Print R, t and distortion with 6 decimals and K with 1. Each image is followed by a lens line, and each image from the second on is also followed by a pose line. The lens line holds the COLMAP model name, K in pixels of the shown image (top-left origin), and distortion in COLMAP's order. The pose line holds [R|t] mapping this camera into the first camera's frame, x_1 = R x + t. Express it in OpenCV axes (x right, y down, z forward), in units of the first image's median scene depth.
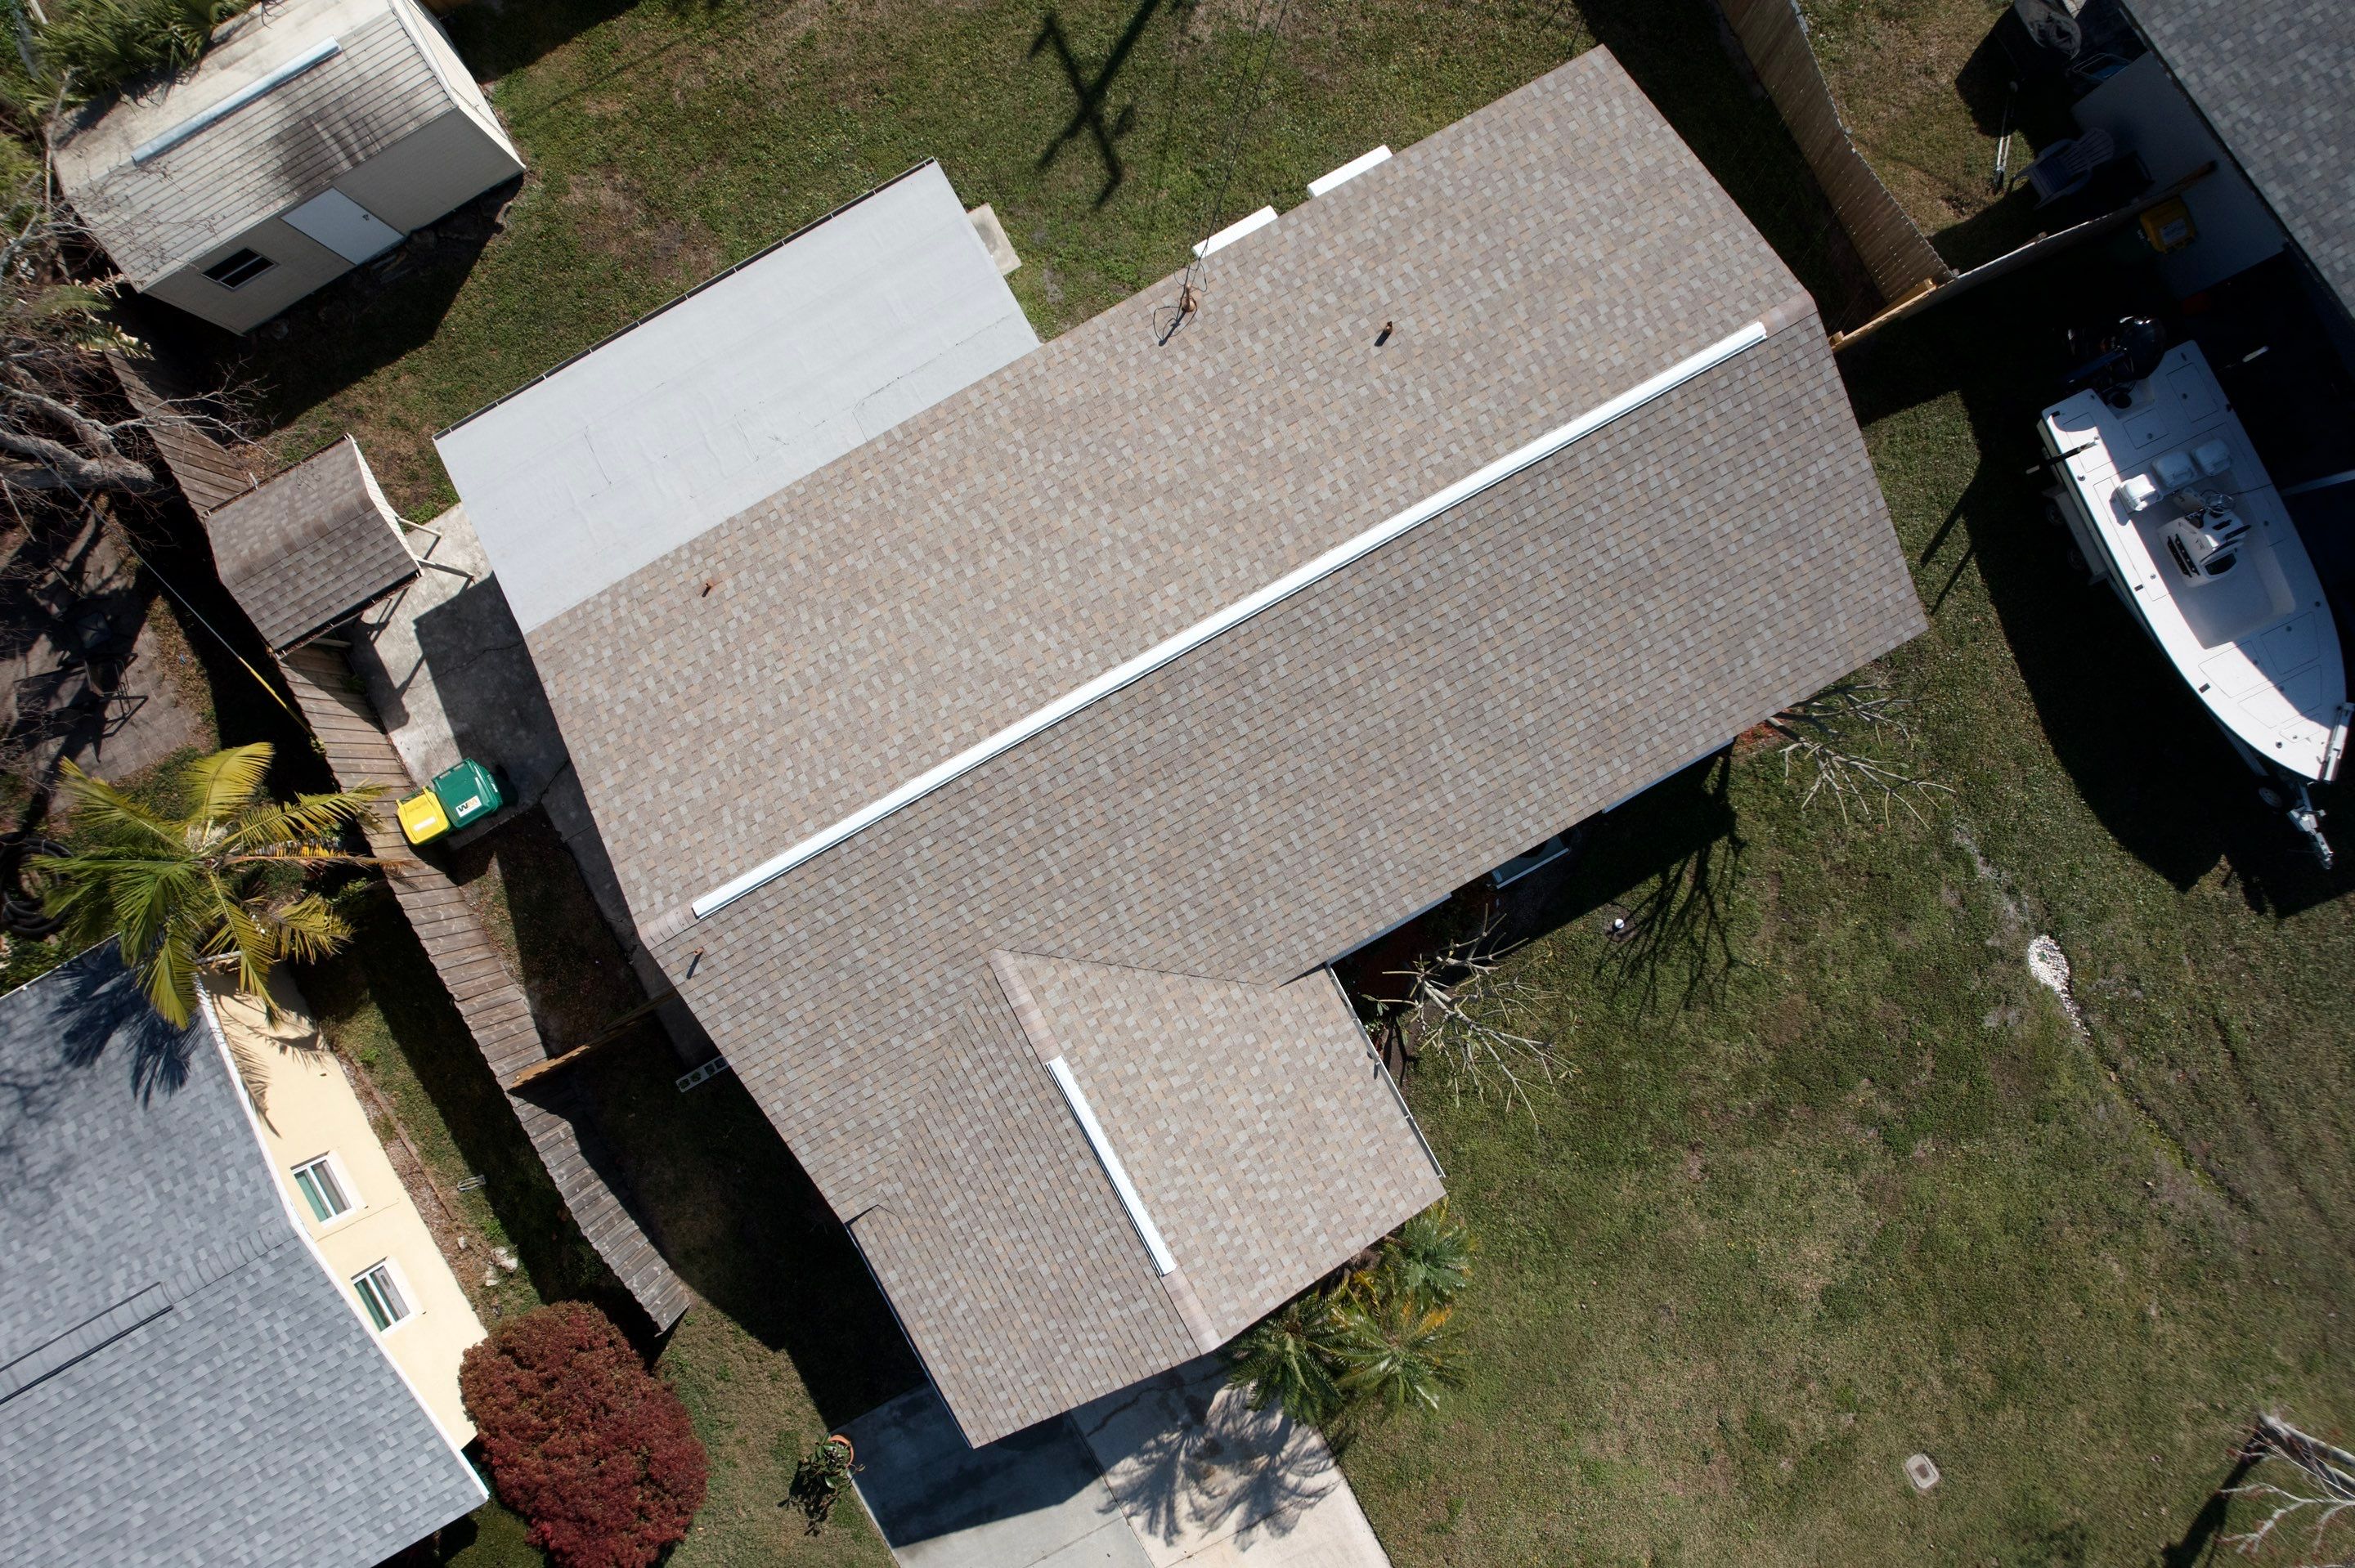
lens RADIAL K [[1499.9, 0, 1177.0], [0, 1499.9, 786.4], [0, 0, 1]] dist [-0.071848, 0.063278]
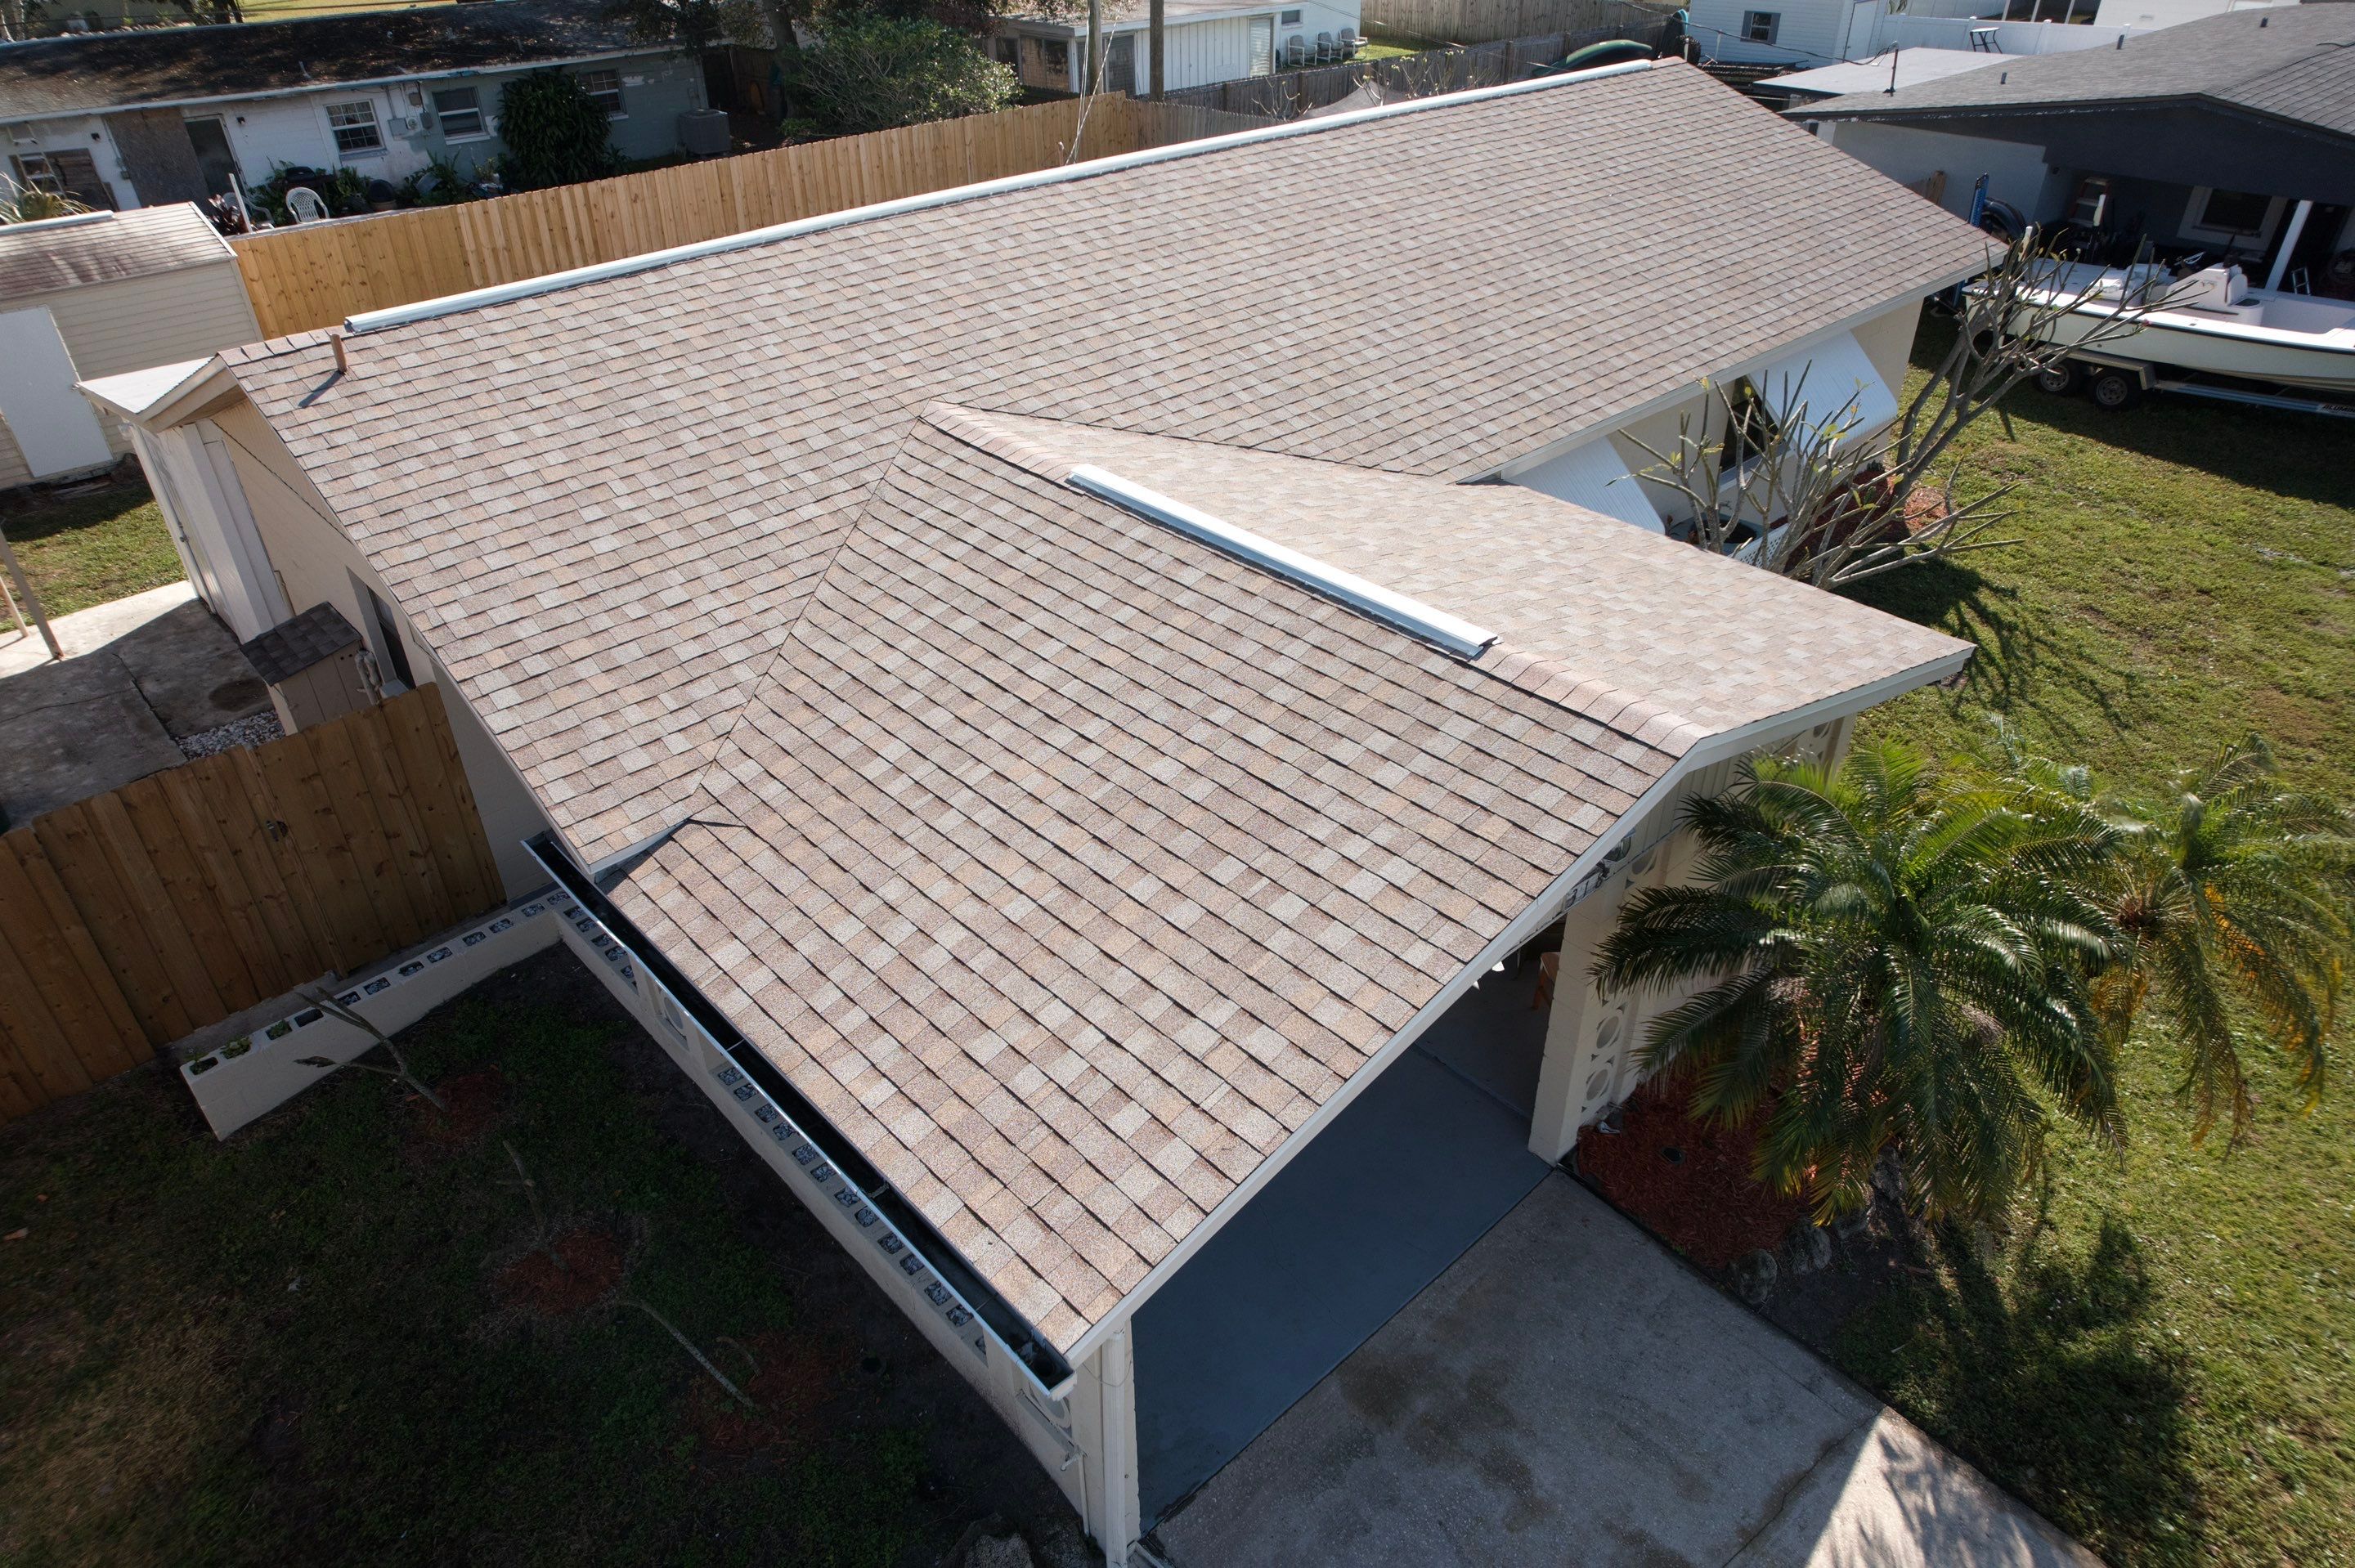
lens RADIAL K [[1524.0, 0, 1180.2], [0, 1524.0, 788.7], [0, 0, 1]] dist [-0.086477, 0.080403]
pose [[0.968807, -0.140595, 0.204071, -0.158723], [0.247752, 0.530974, -0.810361, 0.615826], [0.005577, 0.835643, 0.549244, 0.789981]]
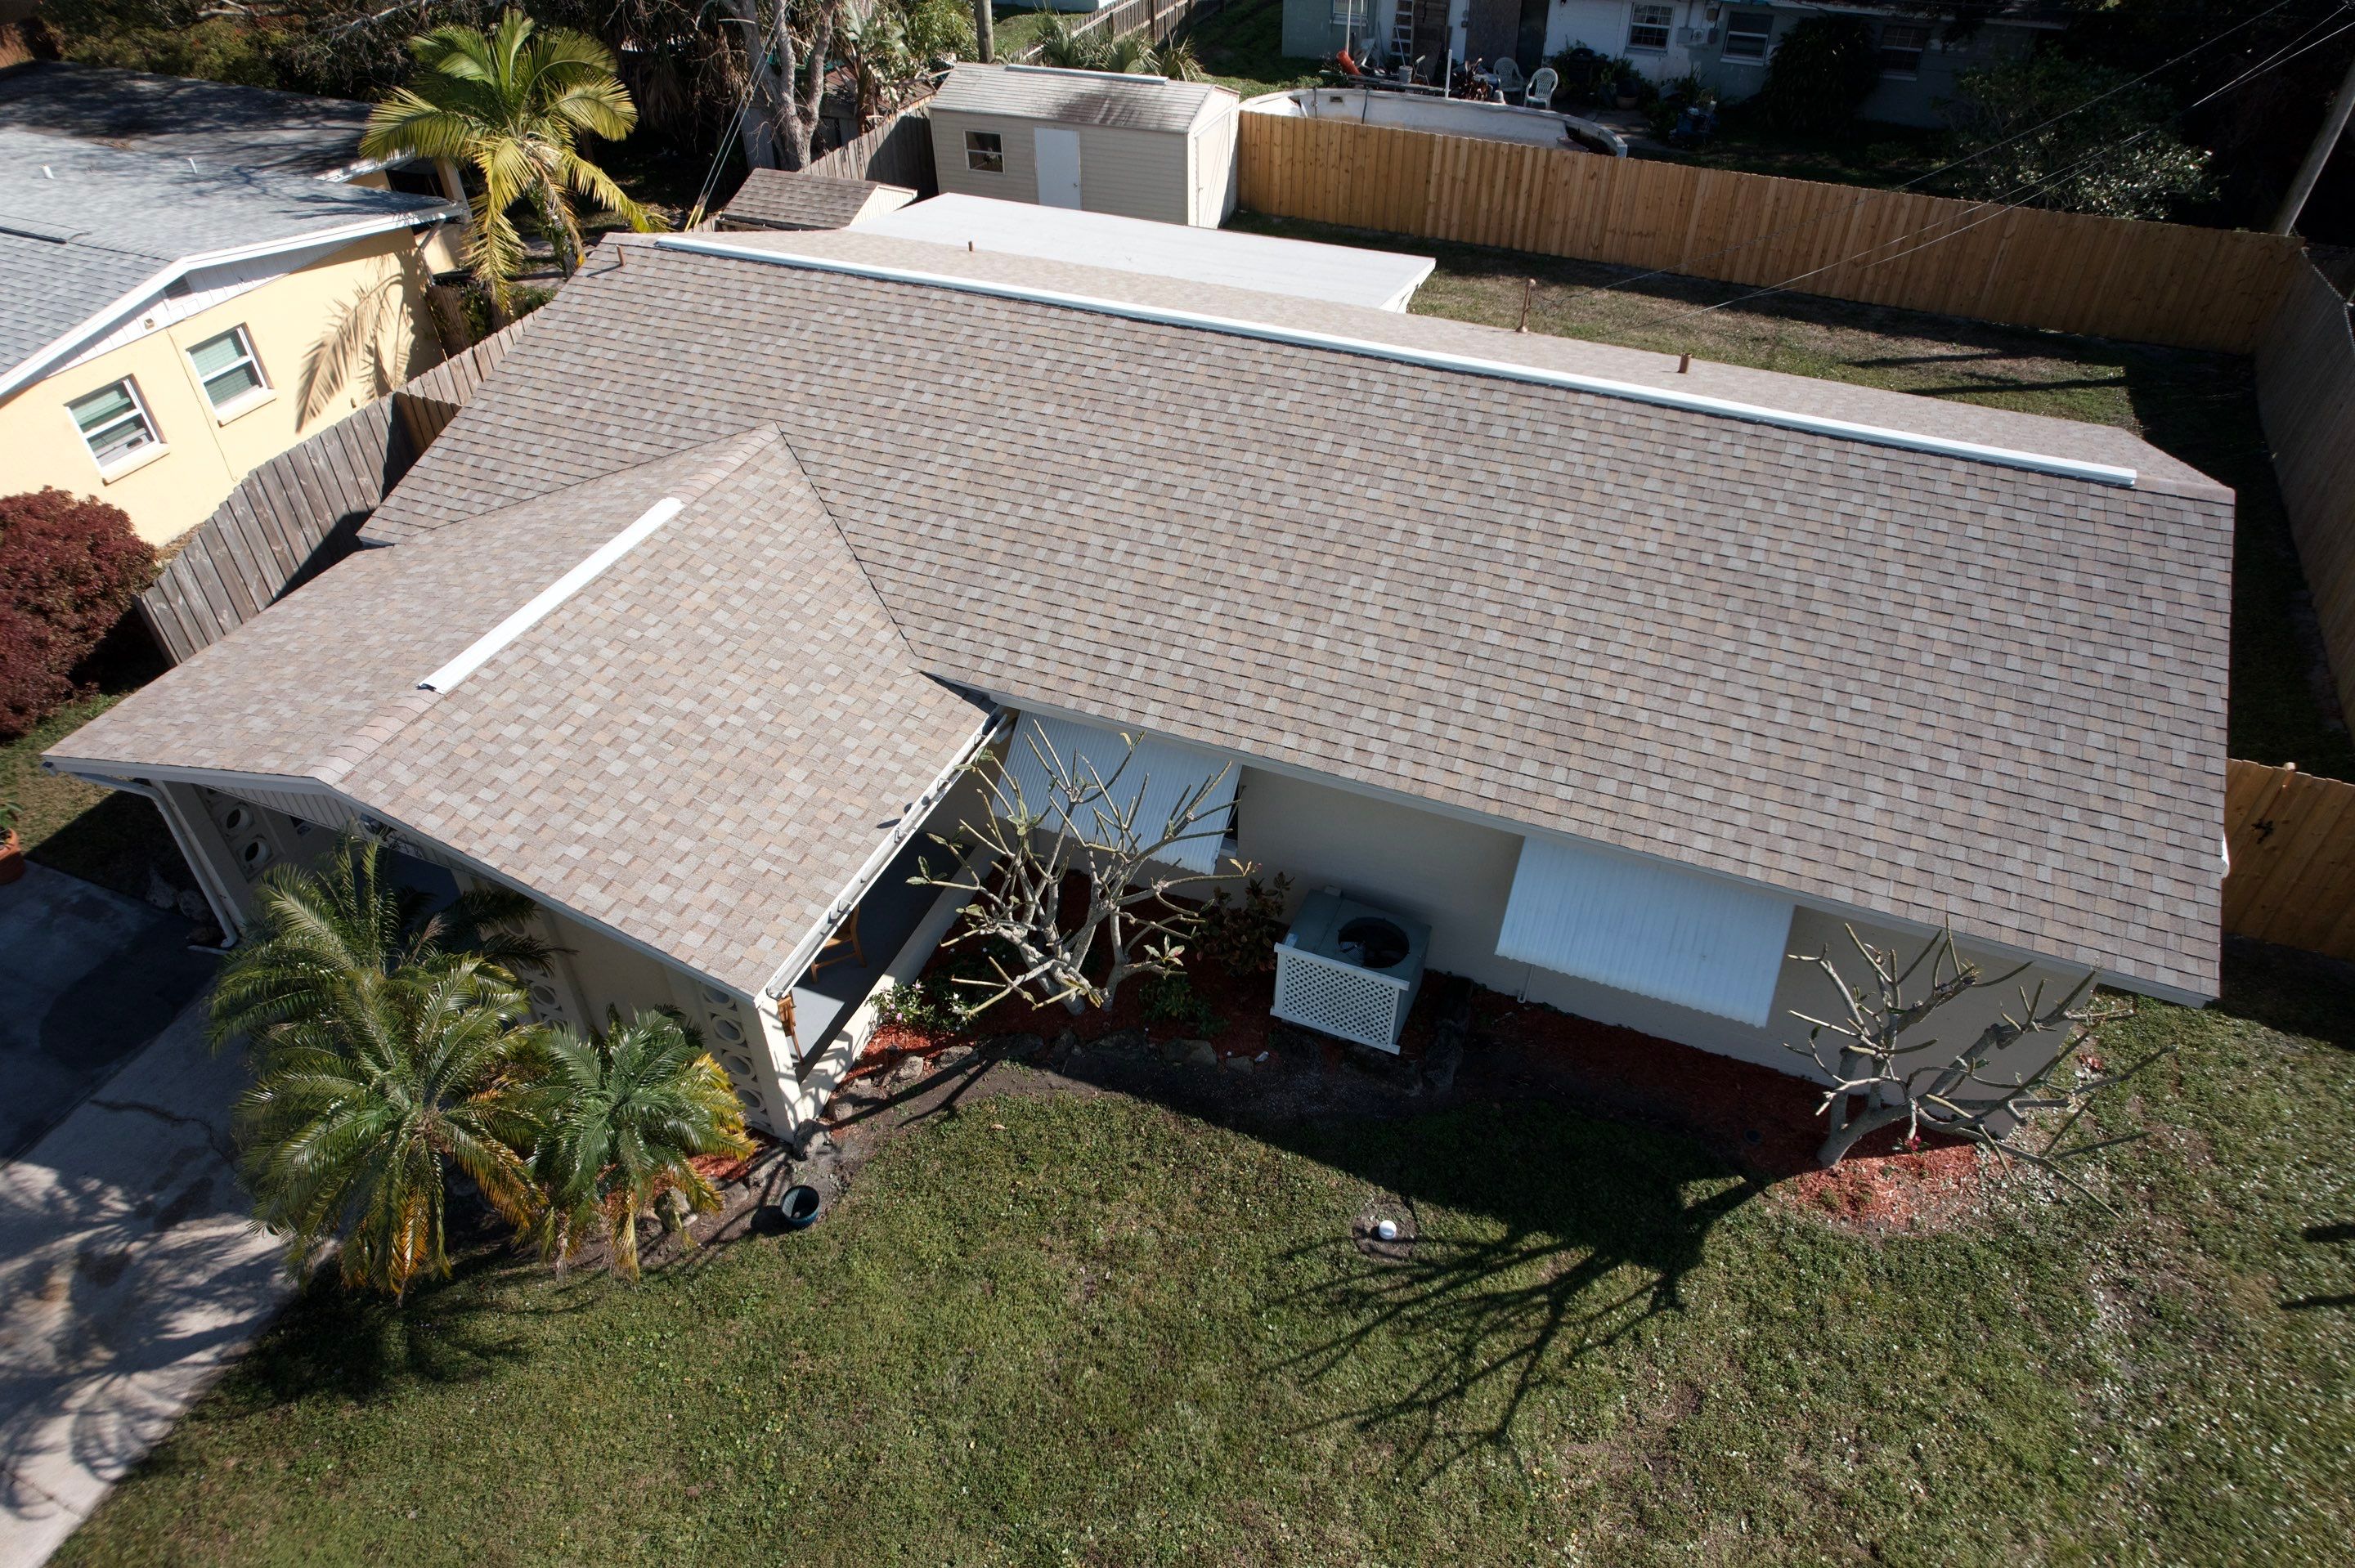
lens RADIAL K [[1499.9, 0, 1177.0], [0, 1499.9, 786.4], [0, 0, 1]] dist [-0.071848, 0.063278]
pose [[0.627287, 0.504356, -0.593411, 0.545522], [-0.778782, 0.409327, -0.475342, 0.377590], [0.003157, 0.760314, 0.649549, 0.617031]]
